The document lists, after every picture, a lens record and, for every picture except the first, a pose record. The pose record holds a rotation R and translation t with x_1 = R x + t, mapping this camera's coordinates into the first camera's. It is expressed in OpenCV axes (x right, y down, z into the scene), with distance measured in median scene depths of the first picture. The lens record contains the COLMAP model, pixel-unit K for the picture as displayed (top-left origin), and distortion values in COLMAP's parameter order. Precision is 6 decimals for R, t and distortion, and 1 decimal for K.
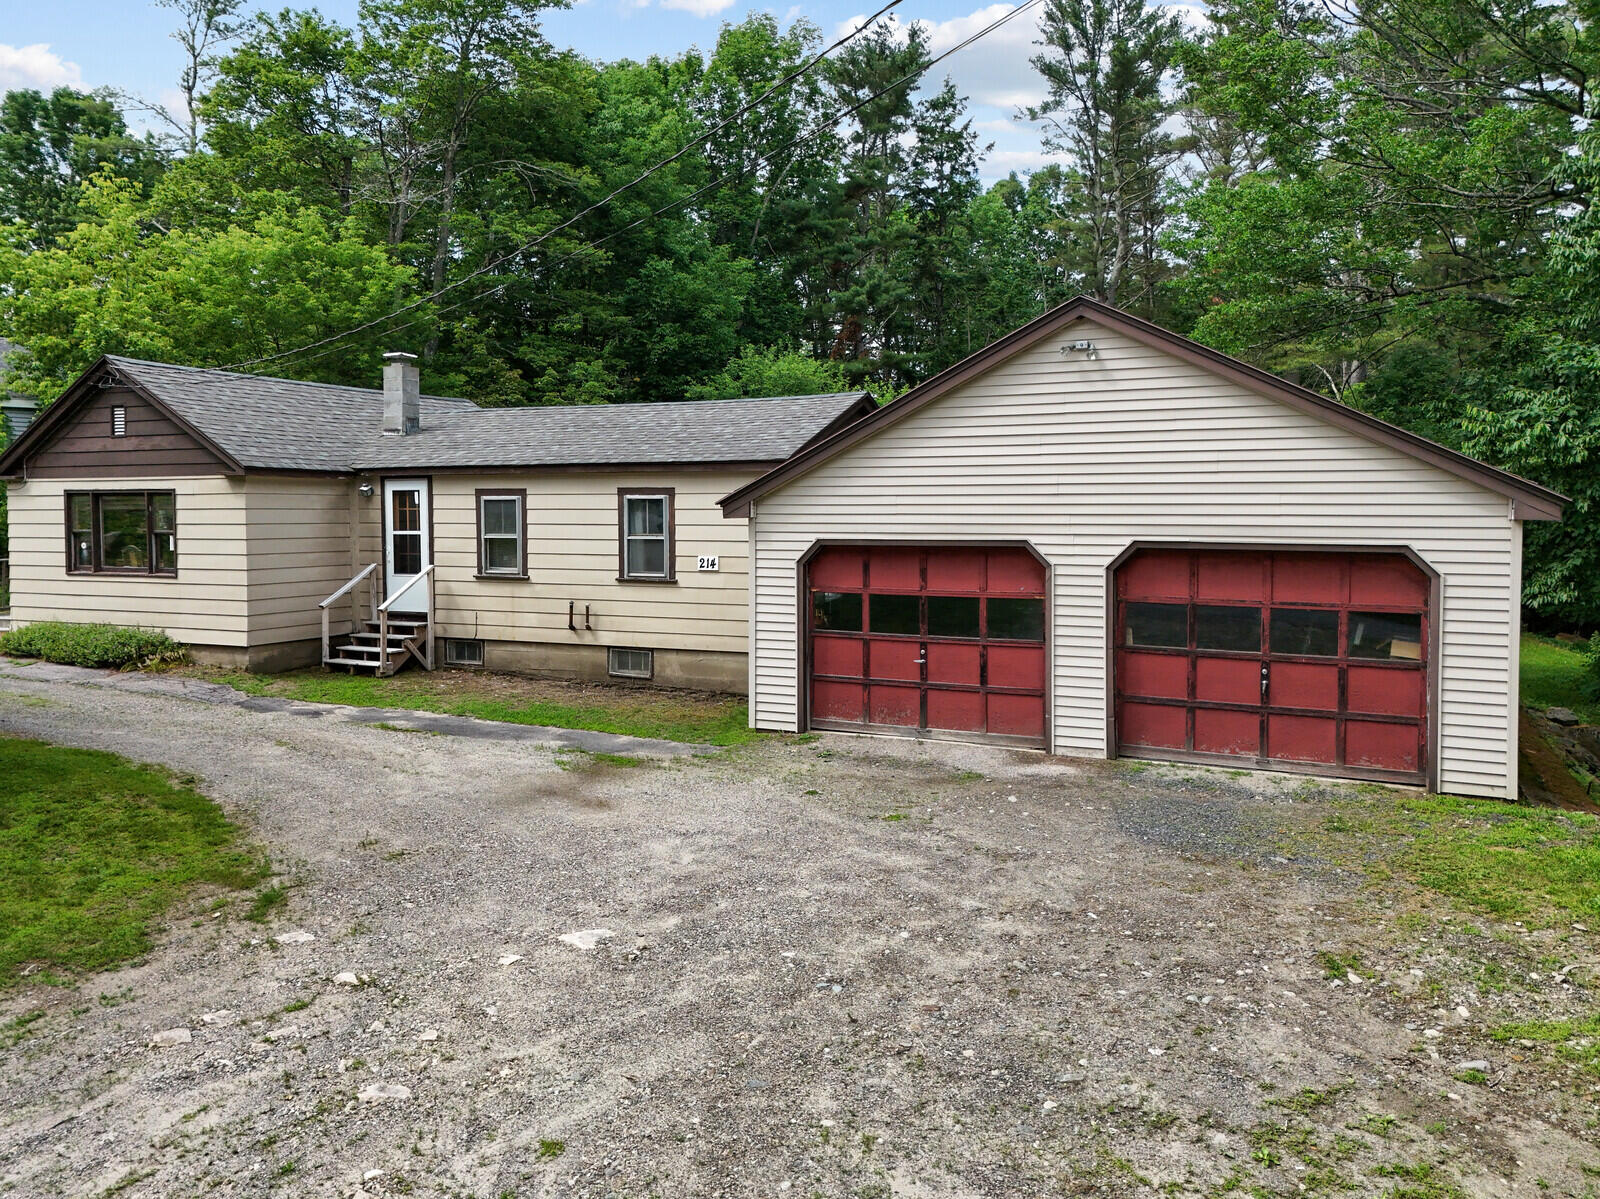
lens RADIAL K [[1119.0, 0, 798.4], [0, 1119.0, 520.4], [0, 0, 1]] dist [0.037046, -0.000277]
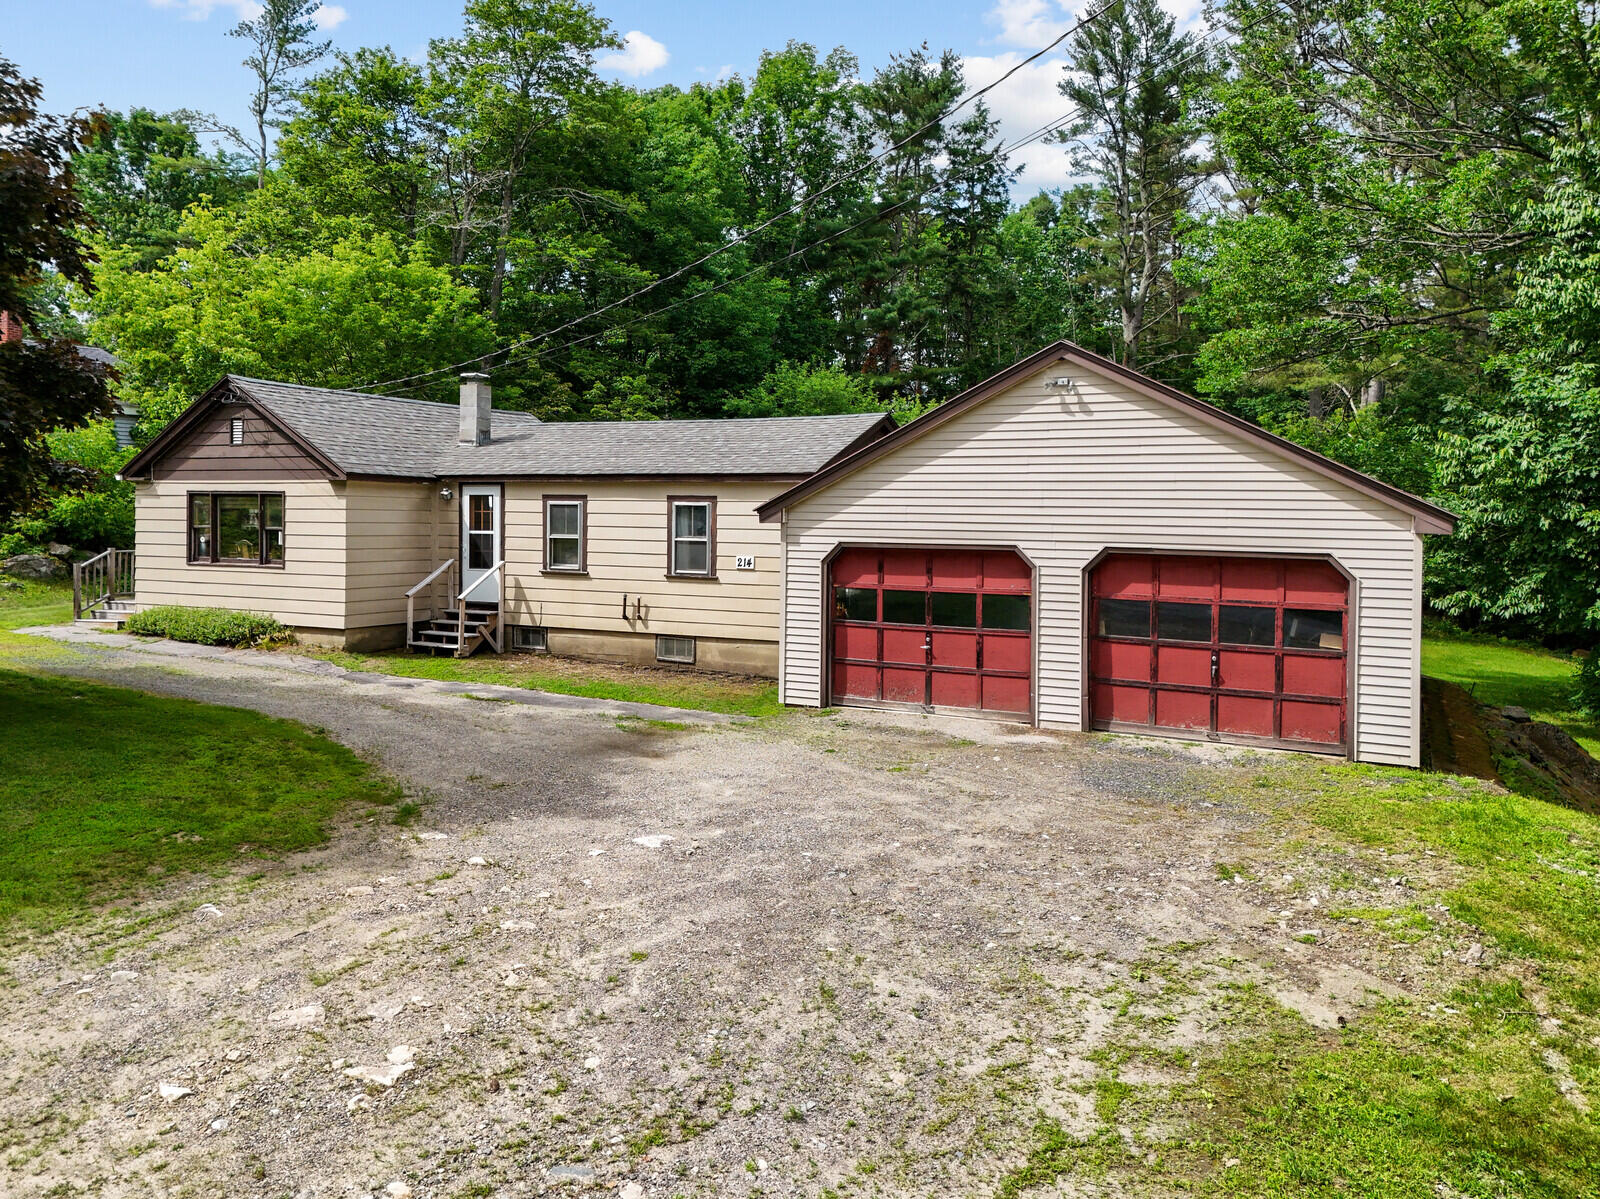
lens RADIAL K [[1119.0, 0, 798.4], [0, 1119.0, 520.4], [0, 0, 1]] dist [0.037046, -0.000277]
pose [[0.999480, 0.014323, -0.028874, 0.005466], [-0.014521, 0.999872, -0.006662, 0.001908], [0.028775, 0.007078, 0.999561, -0.129490]]
